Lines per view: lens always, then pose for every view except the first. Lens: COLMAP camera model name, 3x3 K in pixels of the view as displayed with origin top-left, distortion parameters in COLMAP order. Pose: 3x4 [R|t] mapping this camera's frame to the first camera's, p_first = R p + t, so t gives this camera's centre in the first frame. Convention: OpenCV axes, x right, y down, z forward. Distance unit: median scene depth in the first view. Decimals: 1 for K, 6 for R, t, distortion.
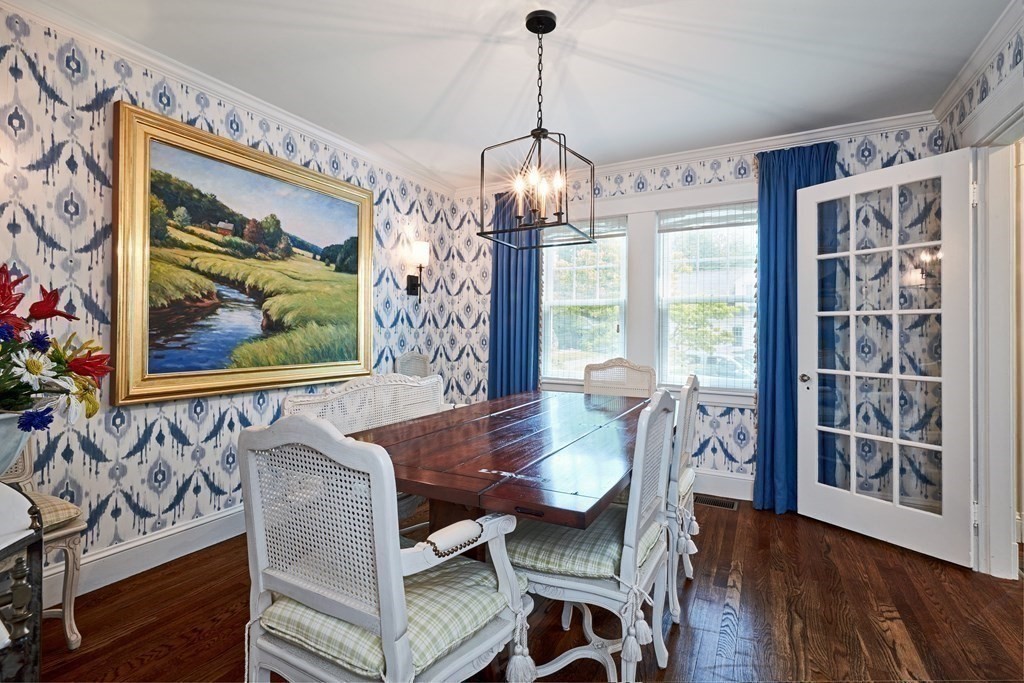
lens RADIAL K [[468.4, 0, 513.3], [0, 468.4, 337.5], [0, 0, 1]] dist [-0.013948, -0.000177]
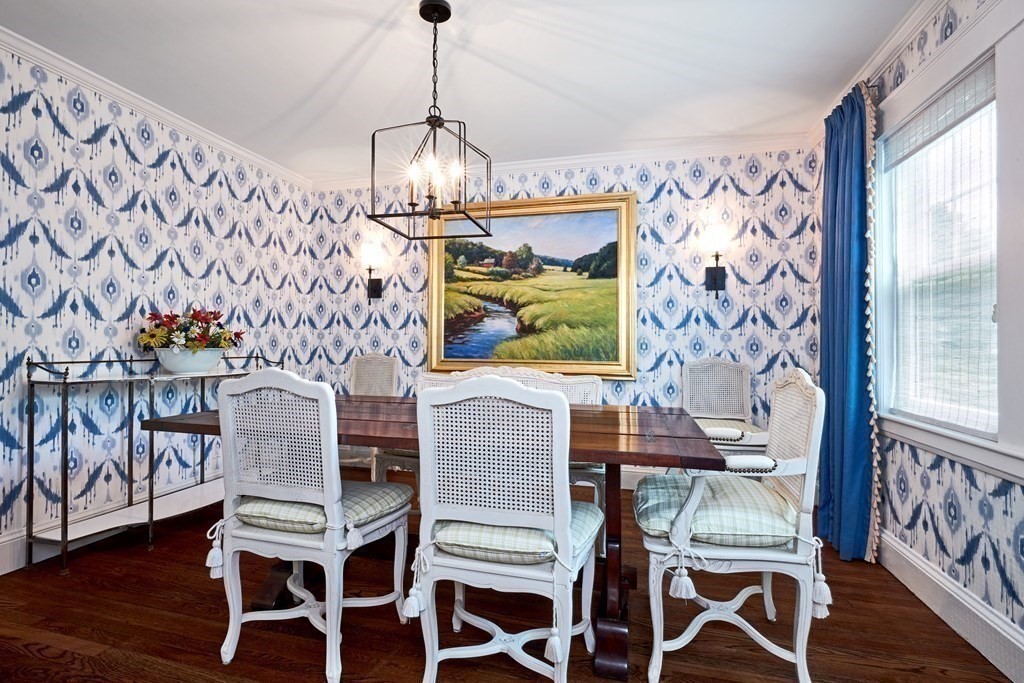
lens RADIAL K [[468.4, 0, 513.0], [0, 468.4, 338.4], [0, 0, 1]] dist [-0.013948, -0.000177]
pose [[0.246419, -0.004189, -0.969154, 0.754338], [-0.014874, 0.999857, -0.008104, 0.012618], [0.969049, 0.016413, 0.246321, 0.654314]]
